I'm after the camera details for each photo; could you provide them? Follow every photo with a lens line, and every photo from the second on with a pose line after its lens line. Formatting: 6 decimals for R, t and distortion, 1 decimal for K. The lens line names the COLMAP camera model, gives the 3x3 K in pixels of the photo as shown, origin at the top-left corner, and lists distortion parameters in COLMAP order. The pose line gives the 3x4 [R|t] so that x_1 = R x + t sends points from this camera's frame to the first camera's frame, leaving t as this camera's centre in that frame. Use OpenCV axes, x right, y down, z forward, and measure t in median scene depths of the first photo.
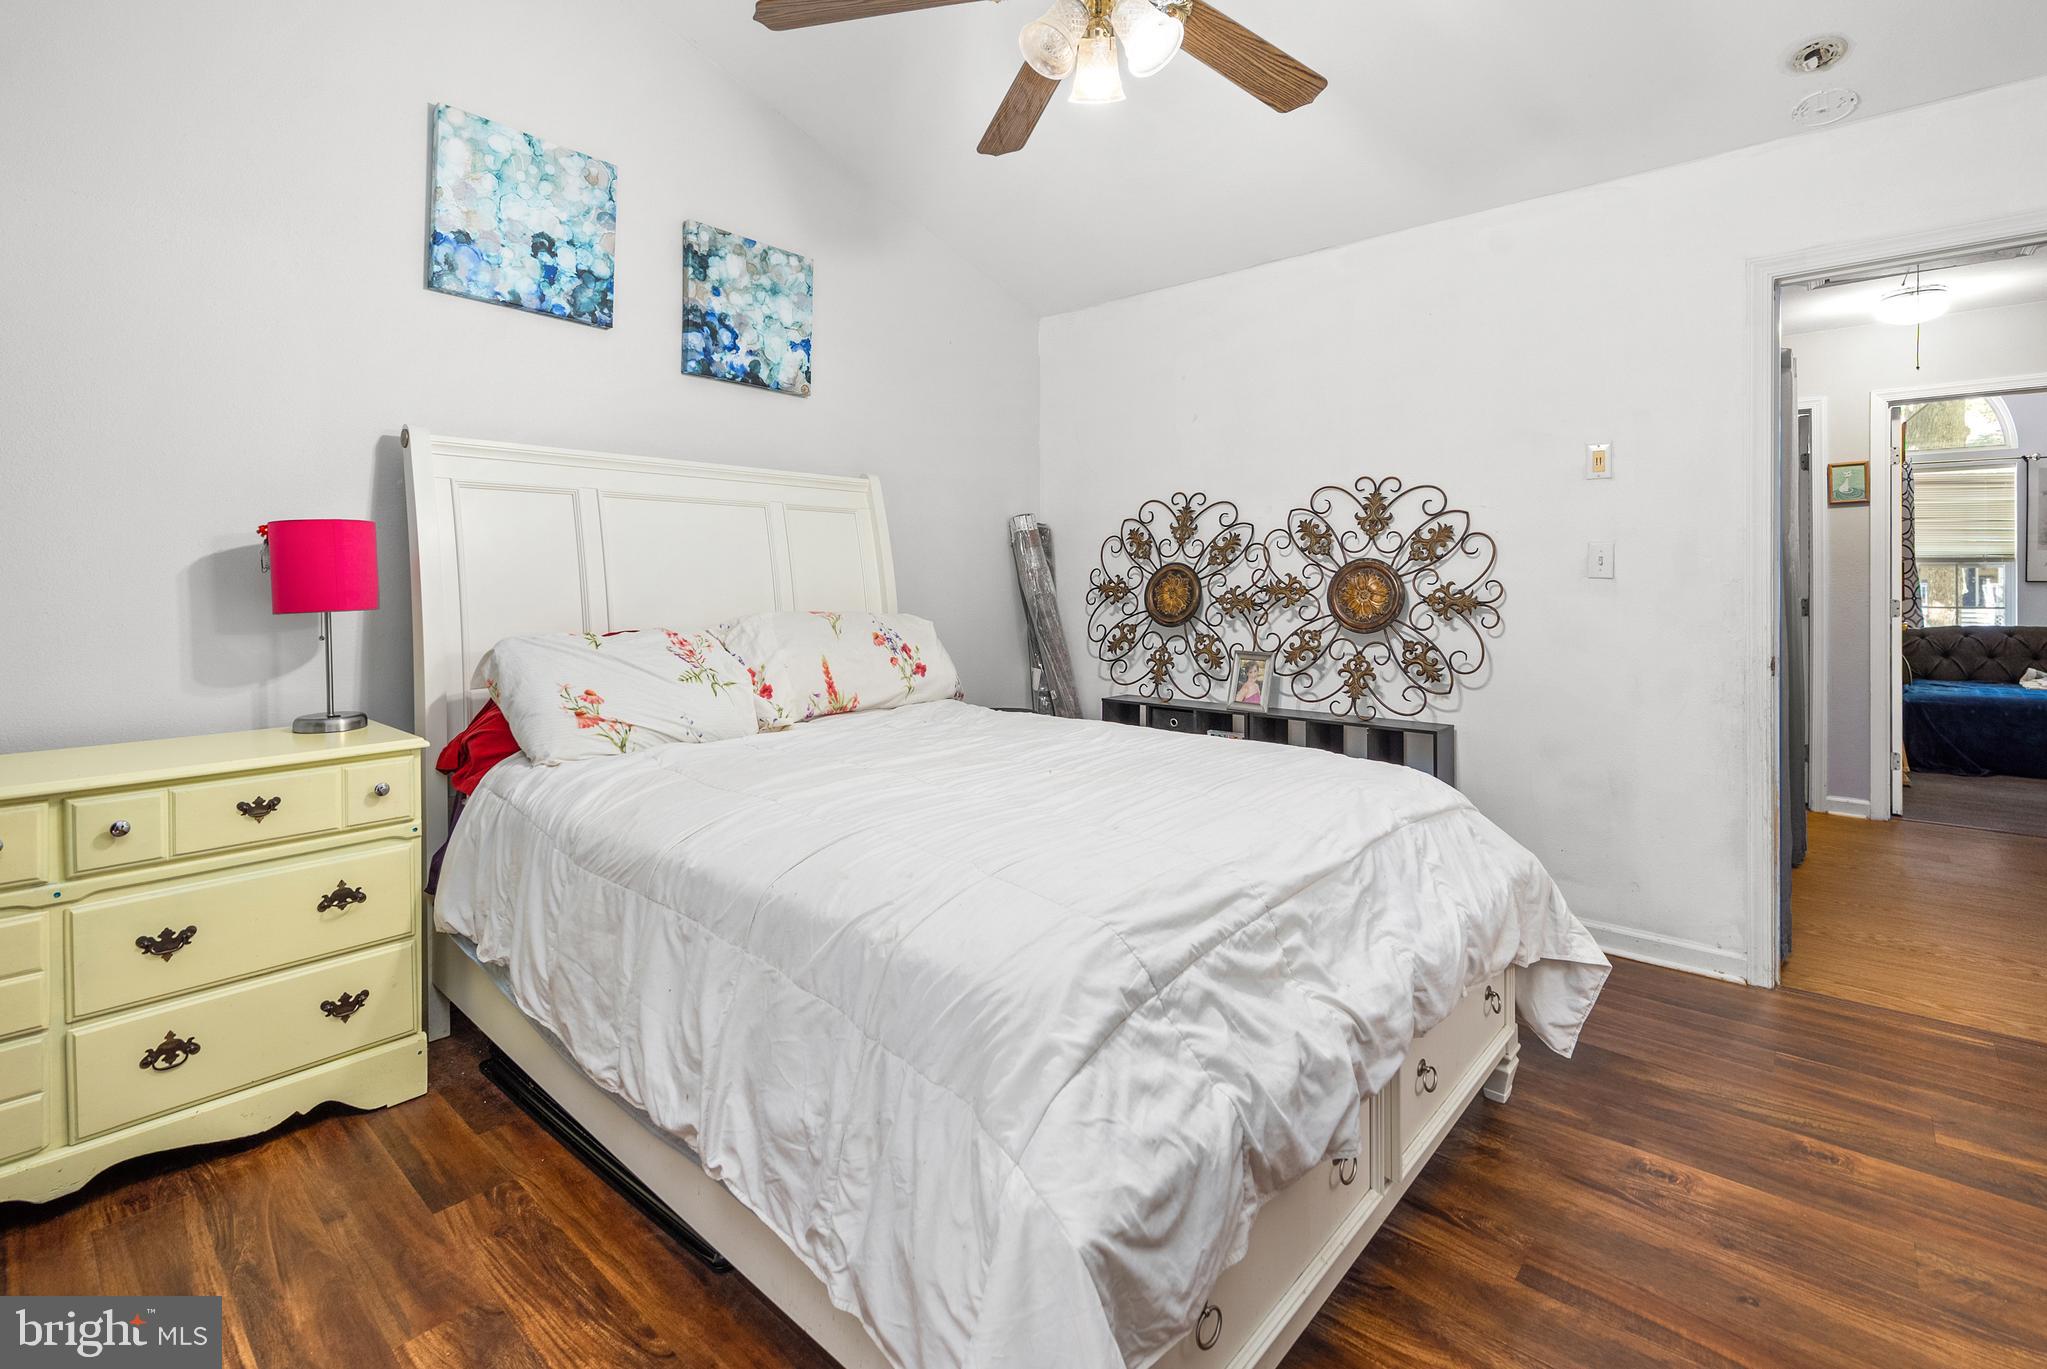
lens RADIAL K [[934.3, 0, 1032.0], [0, 934.3, 598.2], [0, 0, 1]] dist [0.000732, 0.000153]
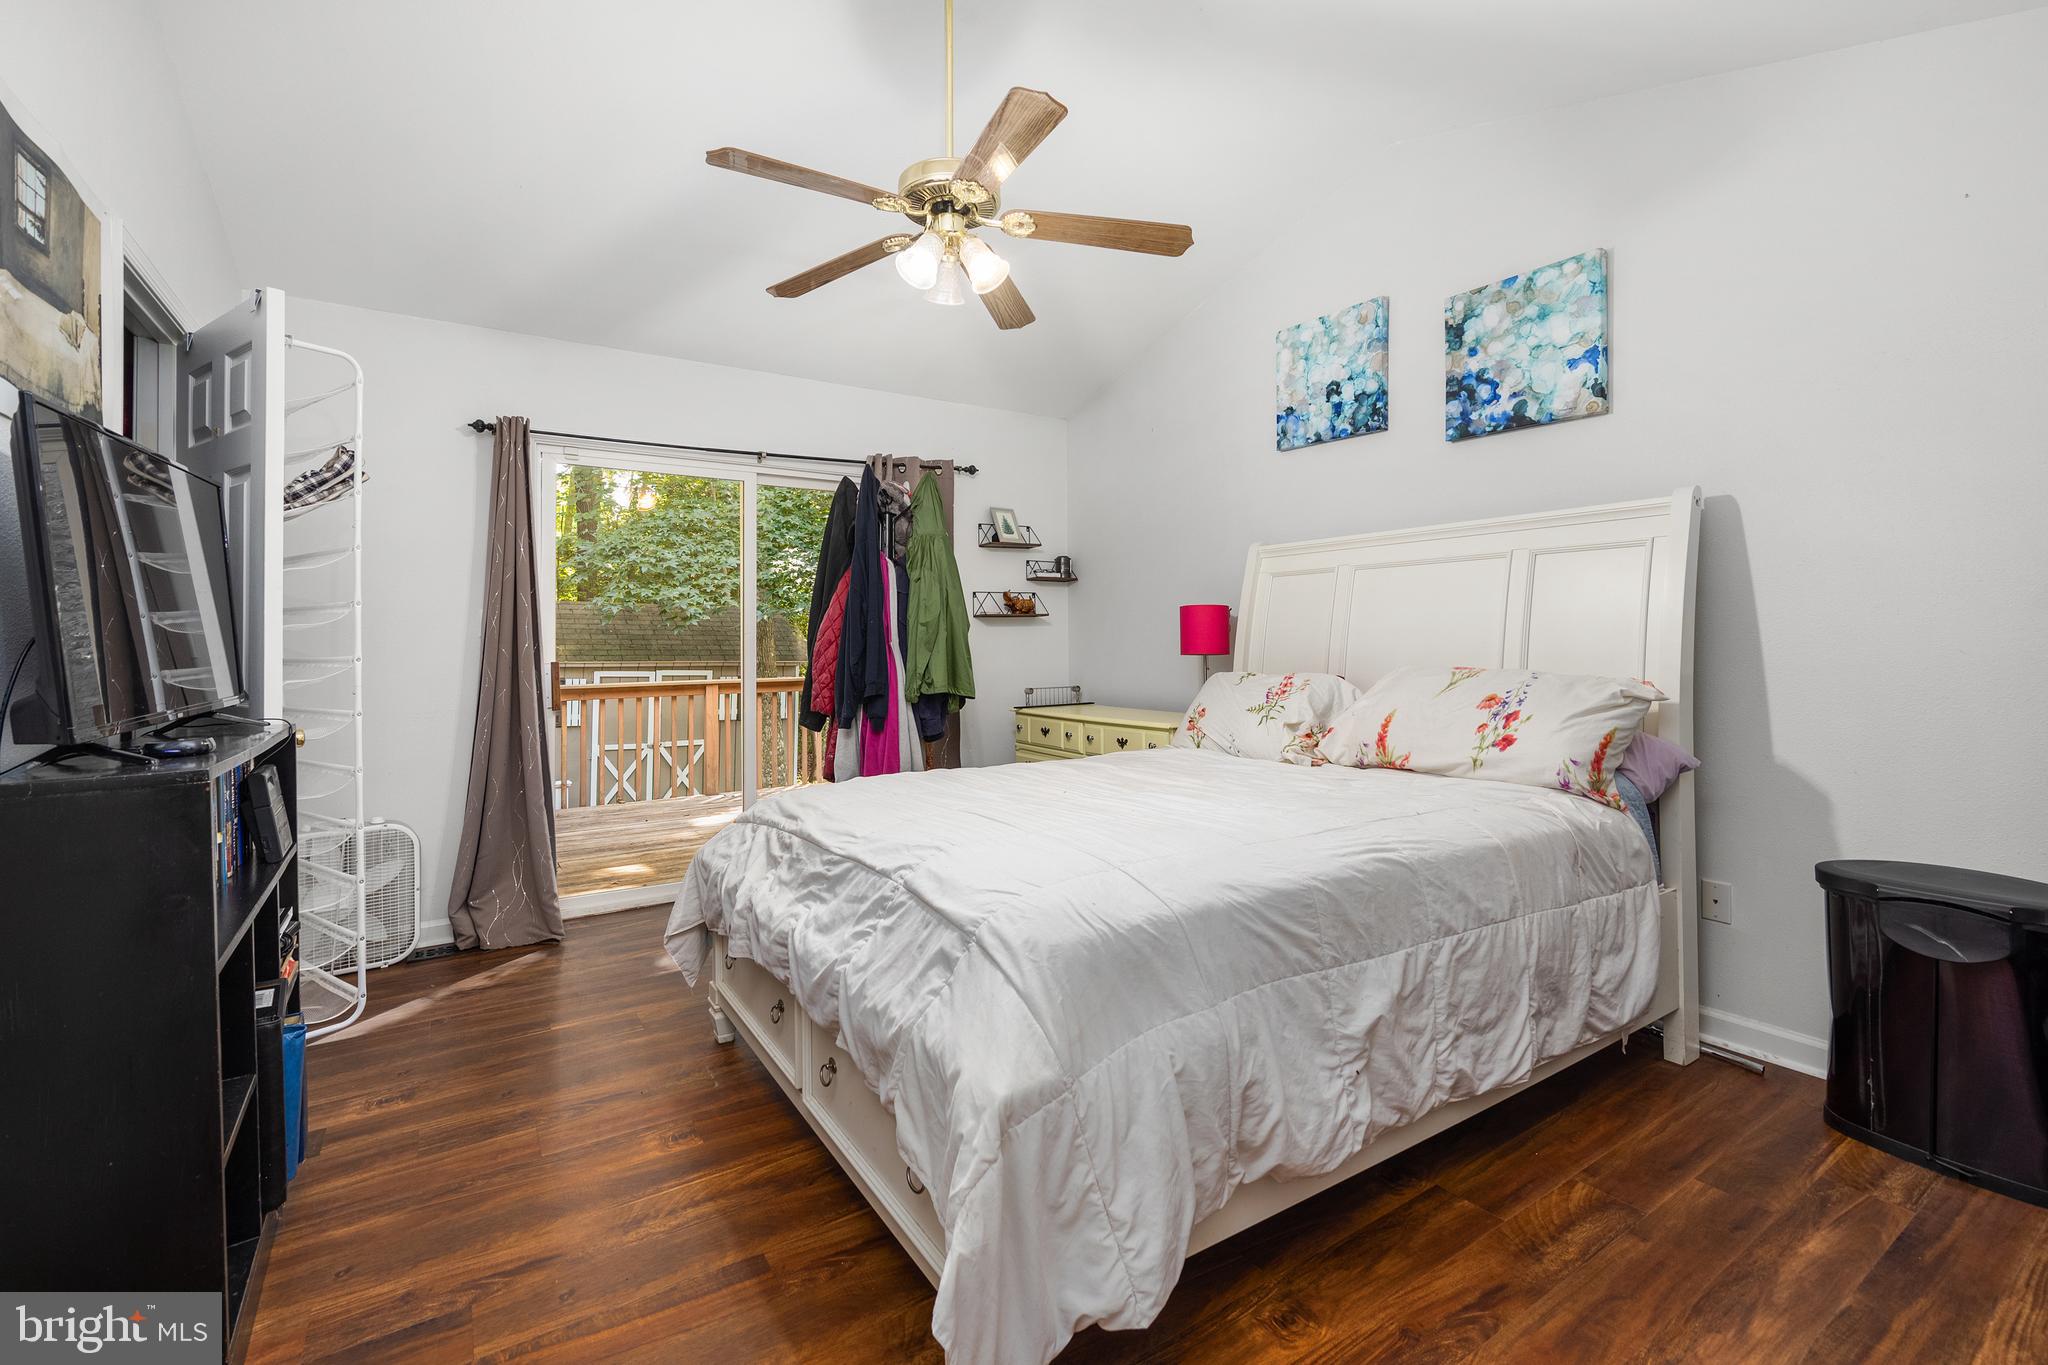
lens RADIAL K [[895.6, 0, 1032.7], [0, 895.6, 647.3], [0, 0, 1]] dist [0.001154, 0.000005]
pose [[-0.258849, 0.009777, -0.965868, 0.771671], [-0.007643, 0.999897, 0.012170, -0.013959], [0.965888, 0.010533, -0.258747, 0.829389]]
